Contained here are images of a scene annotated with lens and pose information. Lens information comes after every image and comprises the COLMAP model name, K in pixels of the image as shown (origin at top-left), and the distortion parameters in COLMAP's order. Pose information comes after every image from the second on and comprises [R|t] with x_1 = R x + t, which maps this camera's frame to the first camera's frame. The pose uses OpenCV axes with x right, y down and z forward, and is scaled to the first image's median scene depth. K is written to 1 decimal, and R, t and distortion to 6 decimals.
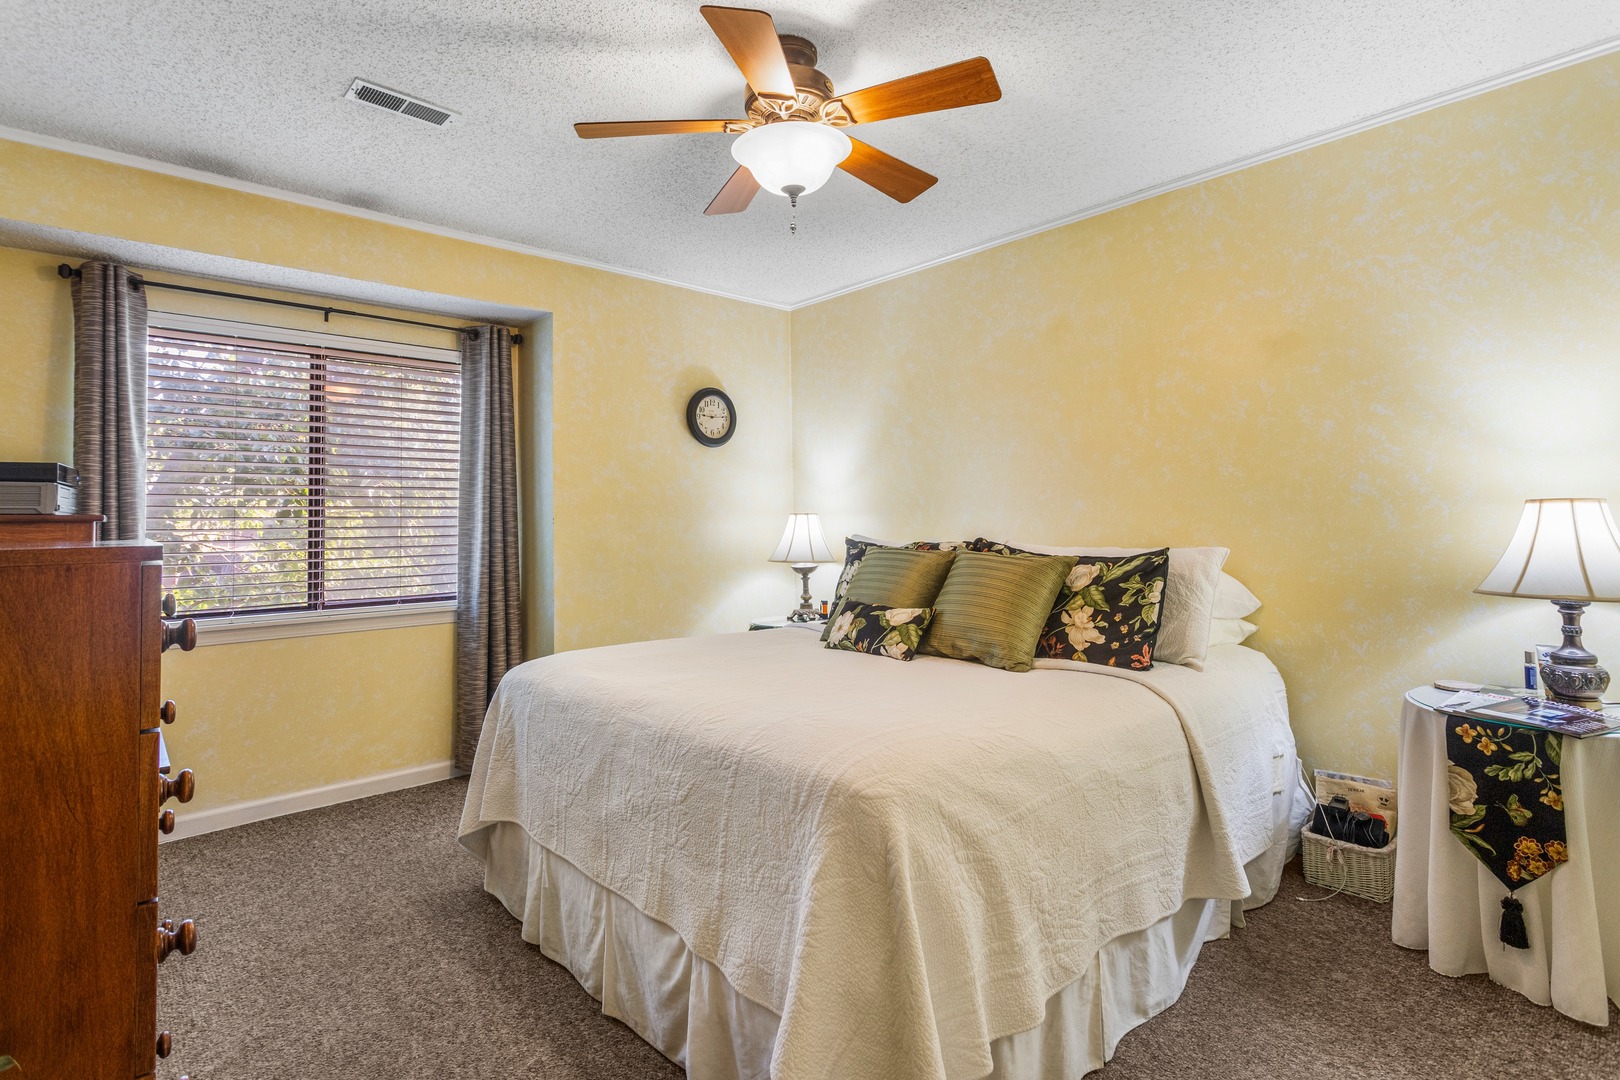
lens RADIAL K [[787.5, 0, 814.5], [0, 787.5, 493.6], [0, 0, 1]] dist [-0.001282, 0.000129]
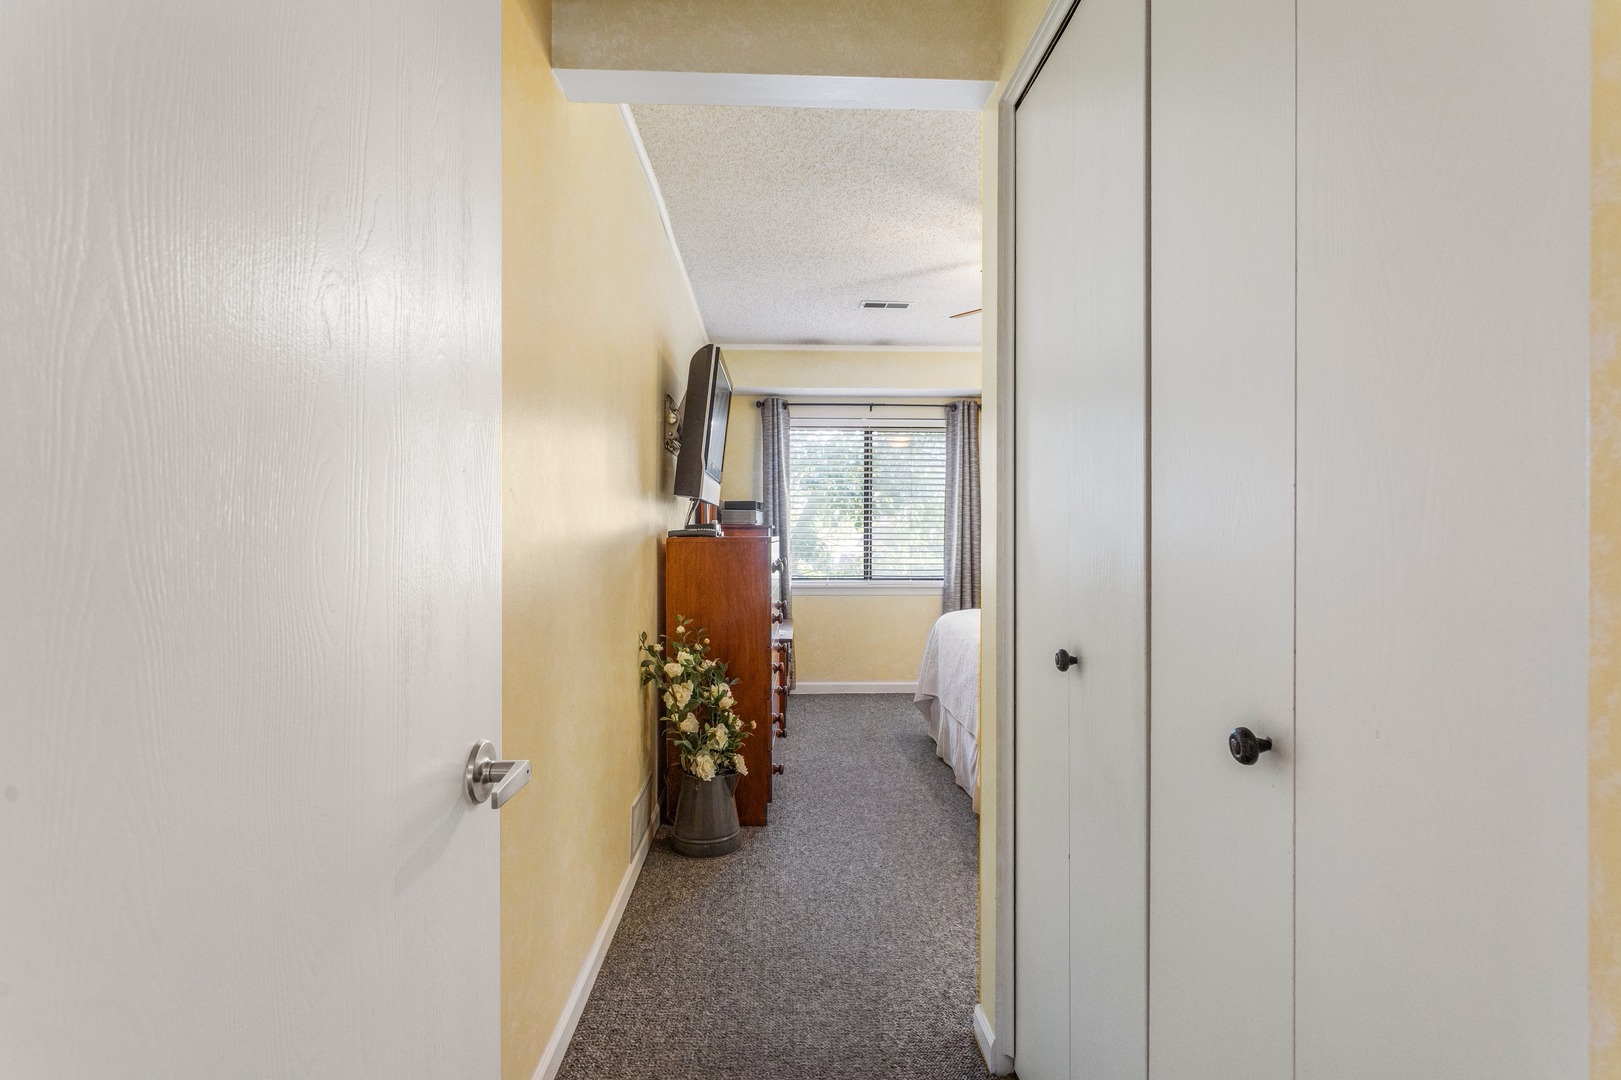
lens RADIAL K [[810.3, 0, 810.5], [0, 810.3, 540.0], [0, 0, 1]] dist [-0.000925, 0.000075]
pose [[0.753415, 0.017491, -0.657312, 0.491251], [0.011579, 0.999138, 0.039859, -0.015348], [0.657443, -0.037641, 0.752563, -0.462750]]
